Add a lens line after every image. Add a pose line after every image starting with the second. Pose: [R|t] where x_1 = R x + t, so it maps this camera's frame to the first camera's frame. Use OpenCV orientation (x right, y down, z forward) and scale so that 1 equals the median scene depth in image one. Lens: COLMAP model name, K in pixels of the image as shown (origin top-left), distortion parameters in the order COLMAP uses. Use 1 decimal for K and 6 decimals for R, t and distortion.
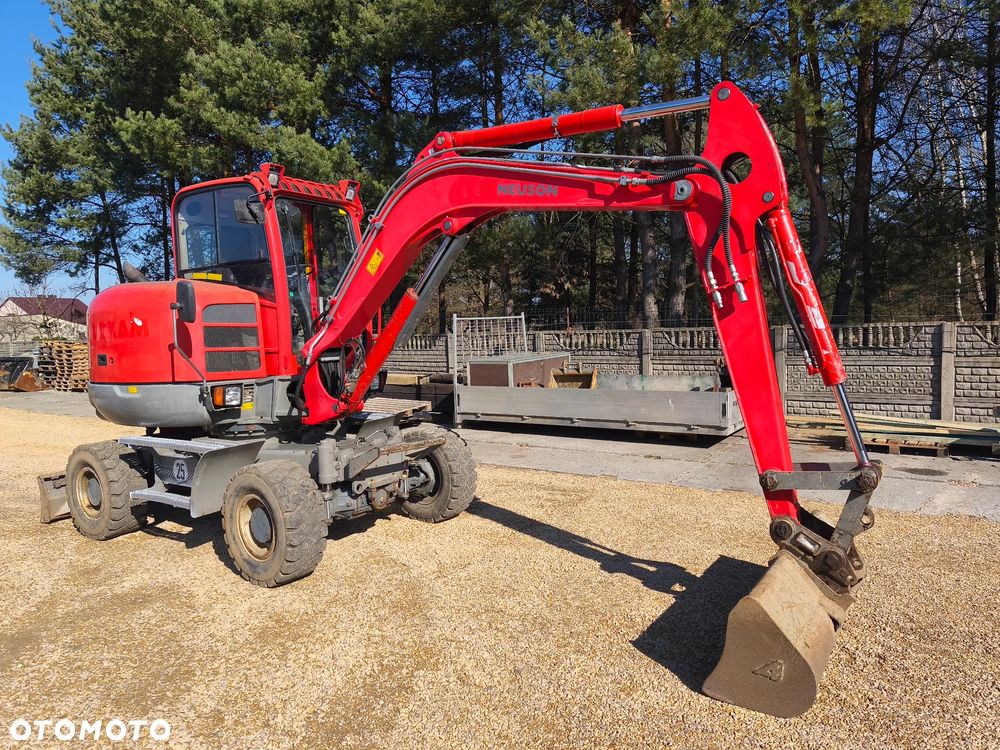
lens RADIAL K [[672.6, 0, 508.7], [0, 672.6, 373.8], [0, 0, 1]] dist [0.049881, -0.049578]
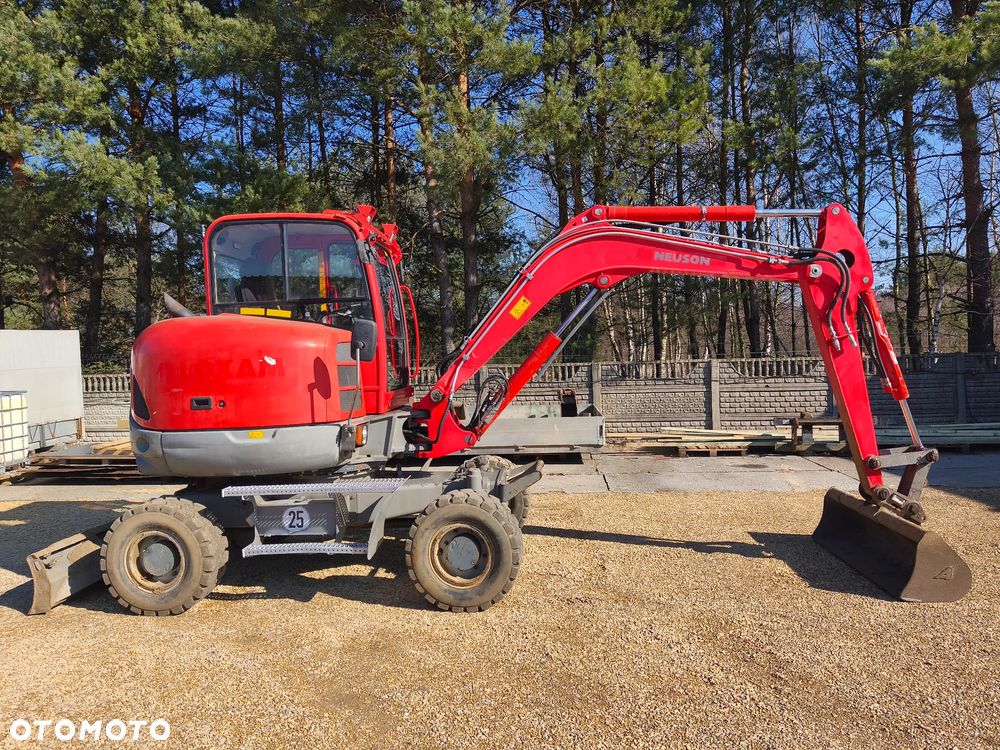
lens RADIAL K [[670.6, 0, 503.4], [0, 670.6, 366.9], [0, 0, 1]] dist [0.089800, -0.131848]
pose [[0.871889, -0.007169, 0.489651, -0.648079], [0.038840, 0.997755, -0.054550, -0.004391], [-0.488161, 0.066580, 0.870210, 0.031625]]
